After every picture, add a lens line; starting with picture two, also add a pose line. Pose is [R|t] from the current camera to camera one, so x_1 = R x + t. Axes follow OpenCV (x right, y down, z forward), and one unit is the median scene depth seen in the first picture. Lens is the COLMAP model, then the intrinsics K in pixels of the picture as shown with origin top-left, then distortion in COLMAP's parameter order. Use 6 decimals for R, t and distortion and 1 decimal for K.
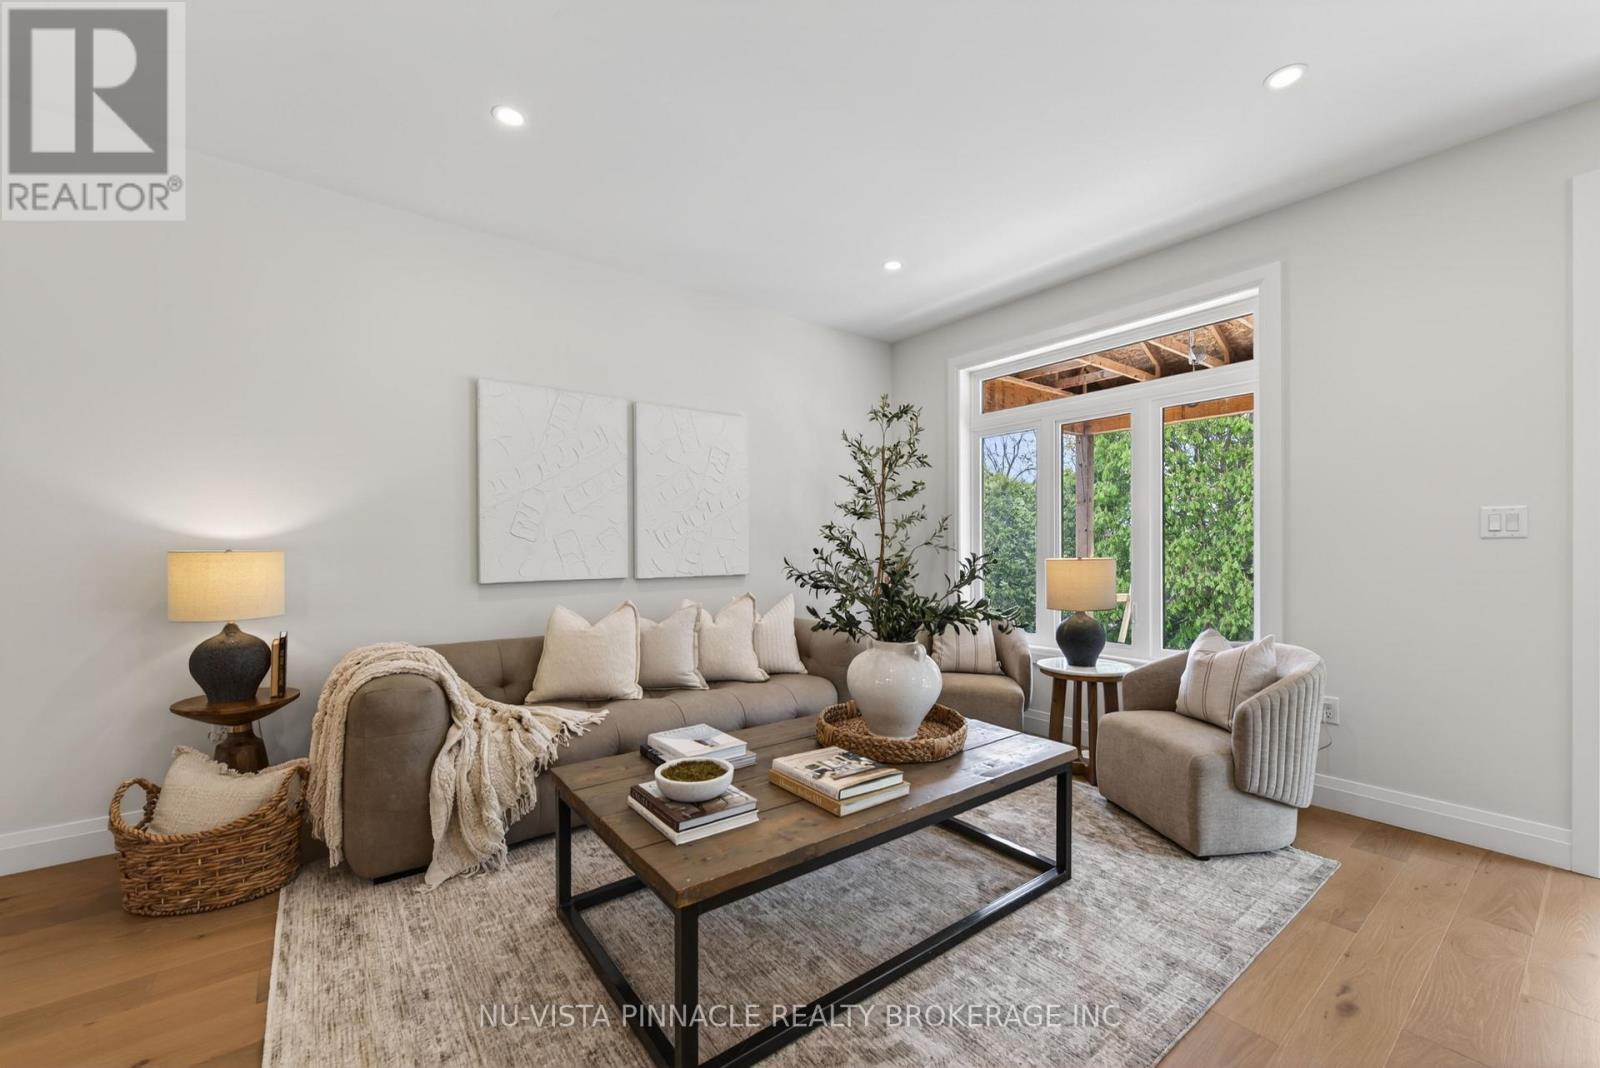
lens RADIAL K [[657.7, 0, 810.9], [0, 657.7, 544.6], [0, 0, 1]] dist [-0.001130, -0.000925]
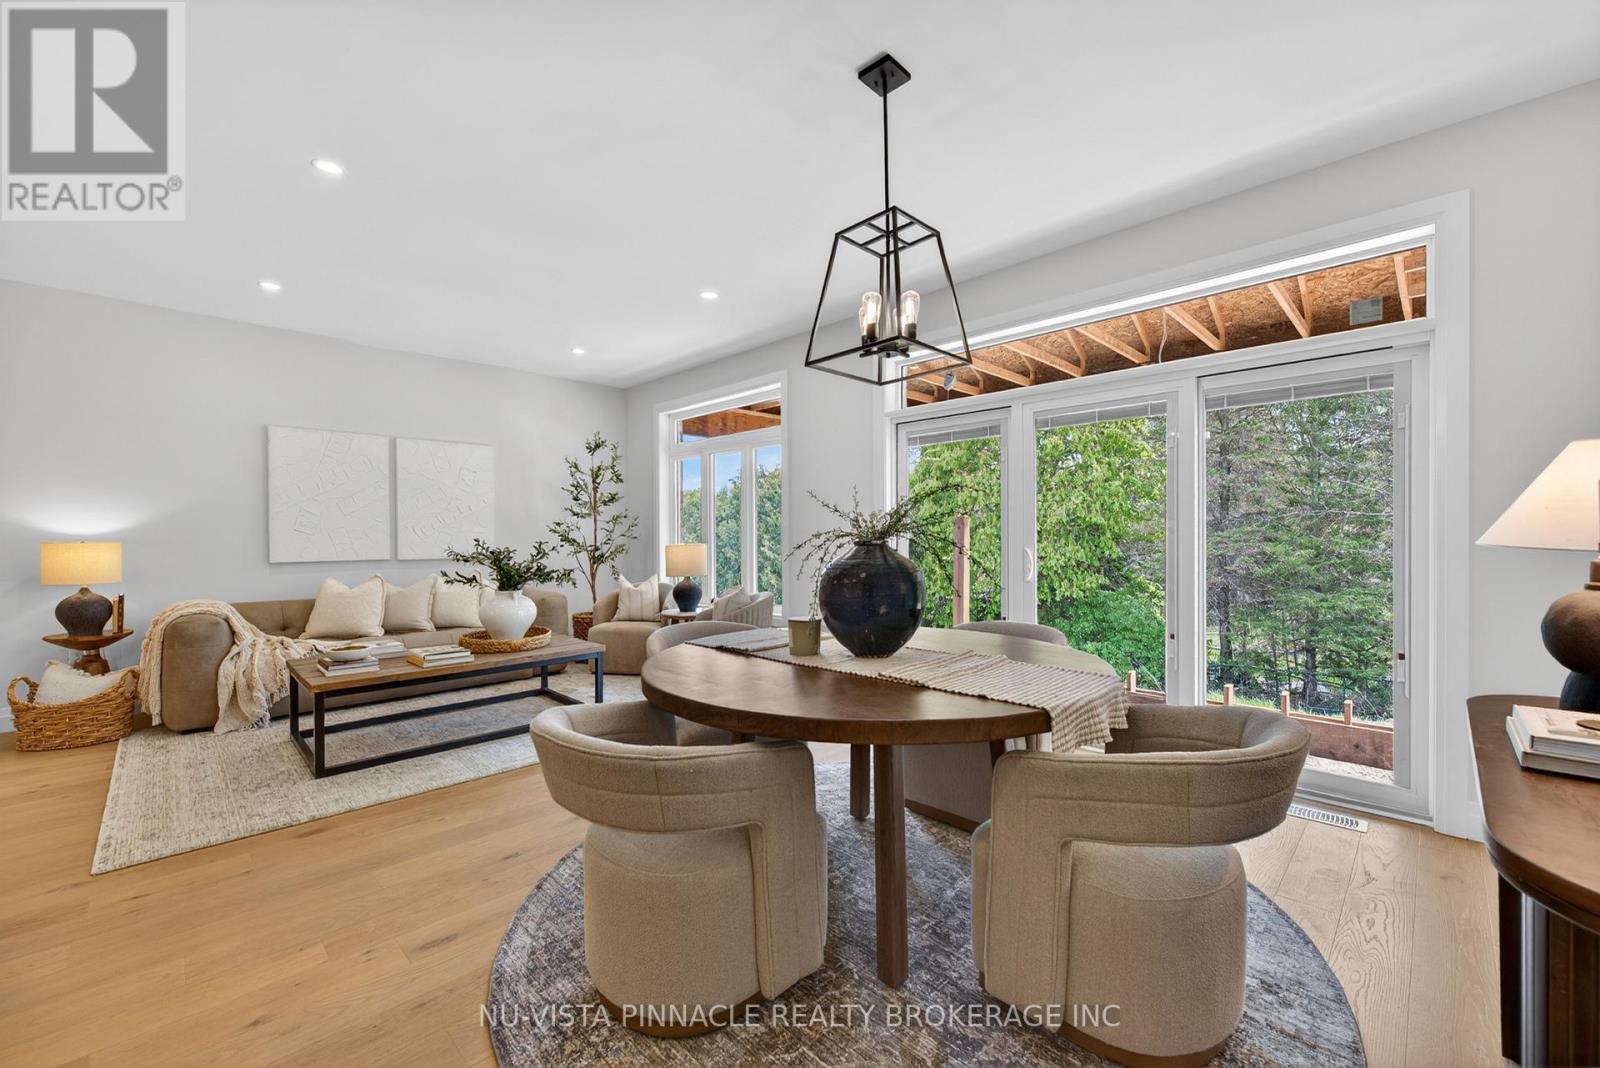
lens RADIAL K [[657.2, 0, 819.9], [0, 657.2, 532.9], [0, 0, 1]] dist [-0.010490, 0.001094]
pose [[0.989342, -0.001088, 0.145608, 0.685796], [0.001290, 0.999998, -0.001294, -0.007586], [-0.145607, 0.001468, 0.989341, -0.859739]]
